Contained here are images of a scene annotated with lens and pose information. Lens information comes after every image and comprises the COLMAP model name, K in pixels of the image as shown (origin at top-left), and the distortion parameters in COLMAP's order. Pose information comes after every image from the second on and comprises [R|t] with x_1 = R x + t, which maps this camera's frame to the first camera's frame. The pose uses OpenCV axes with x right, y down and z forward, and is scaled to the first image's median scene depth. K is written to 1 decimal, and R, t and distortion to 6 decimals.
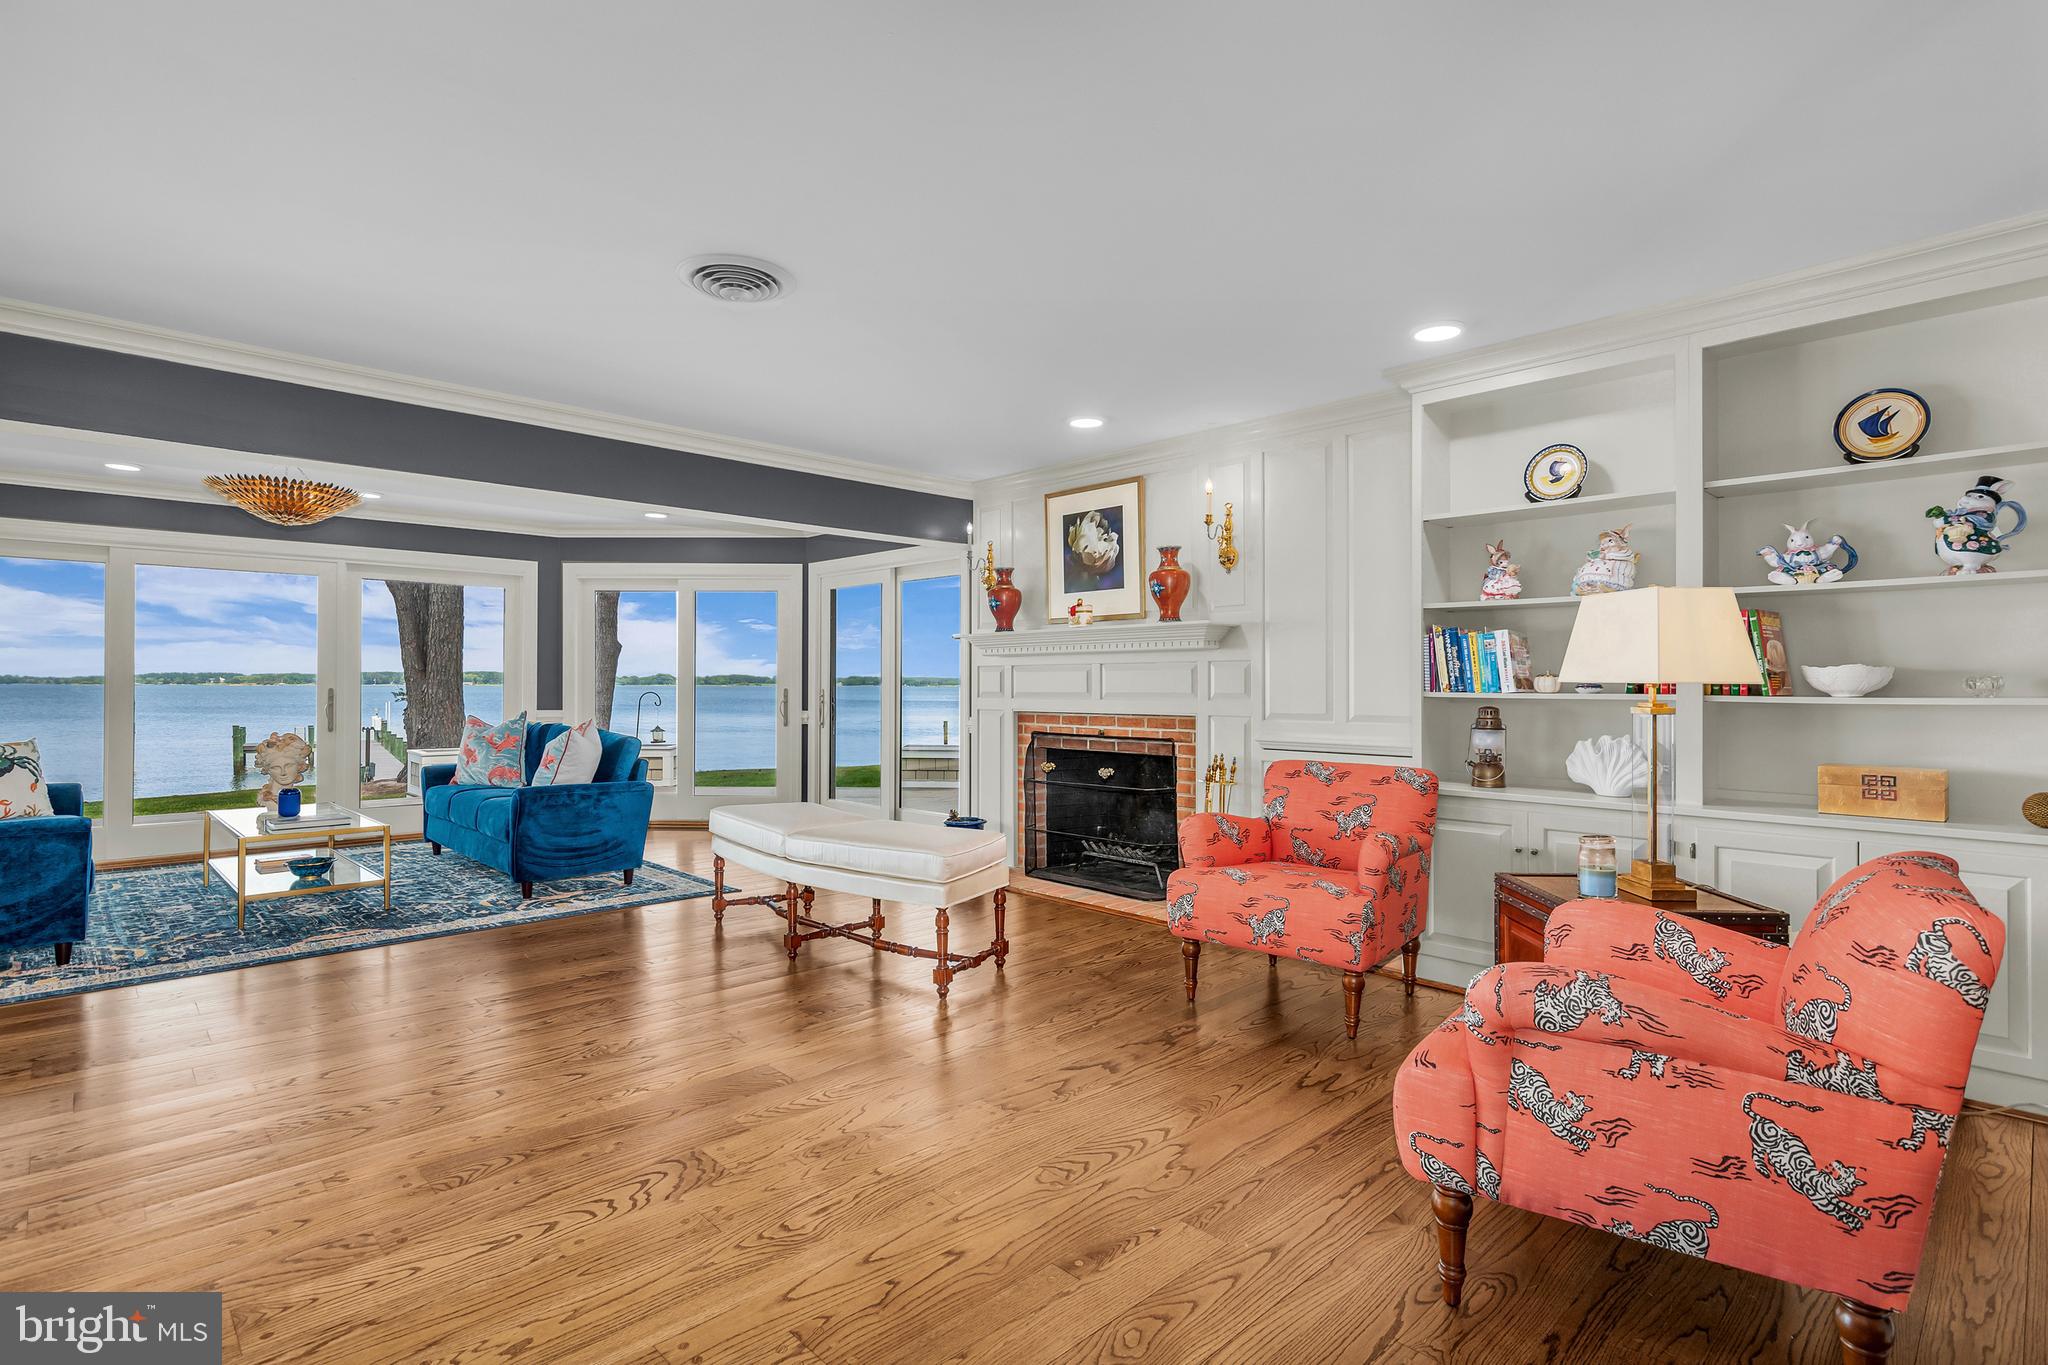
lens RADIAL K [[1003.5, 0, 1010.8], [0, 1003.5, 664.1], [0, 0, 1]] dist [0.000470, 0.001009]
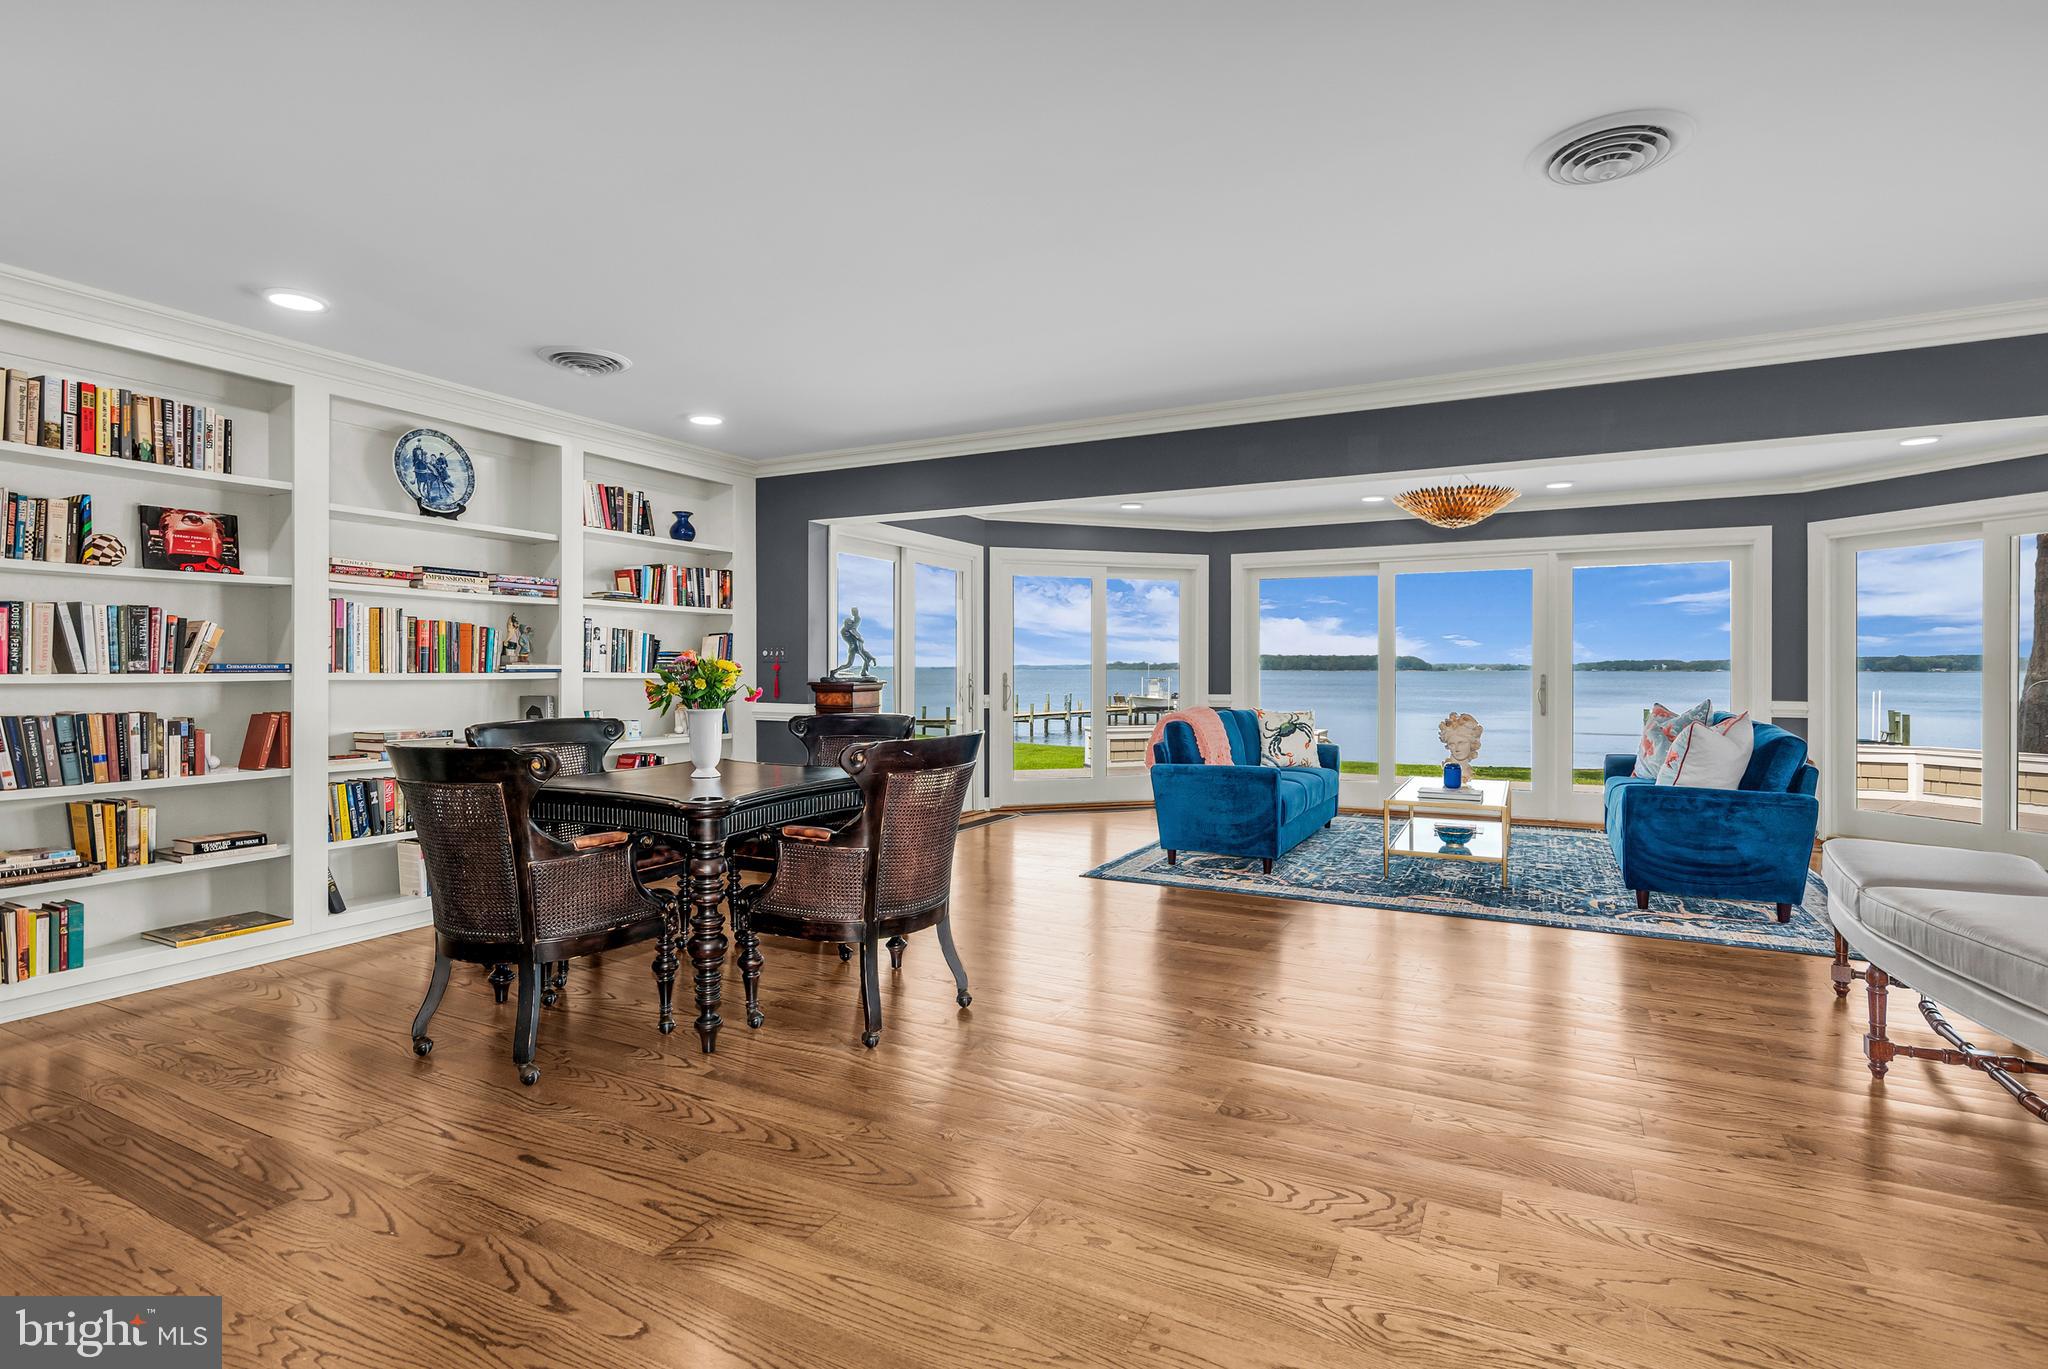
lens RADIAL K [[1003.5, 0, 1010.8], [0, 1003.5, 666.1], [0, 0, 1]] dist [0.000470, 0.001009]
pose [[0.305522, -0.004626, -0.952174, 0.195962], [0.019261, 0.999814, 0.001323, 0.004542], [0.951990, -0.018744, 0.305554, 0.188674]]
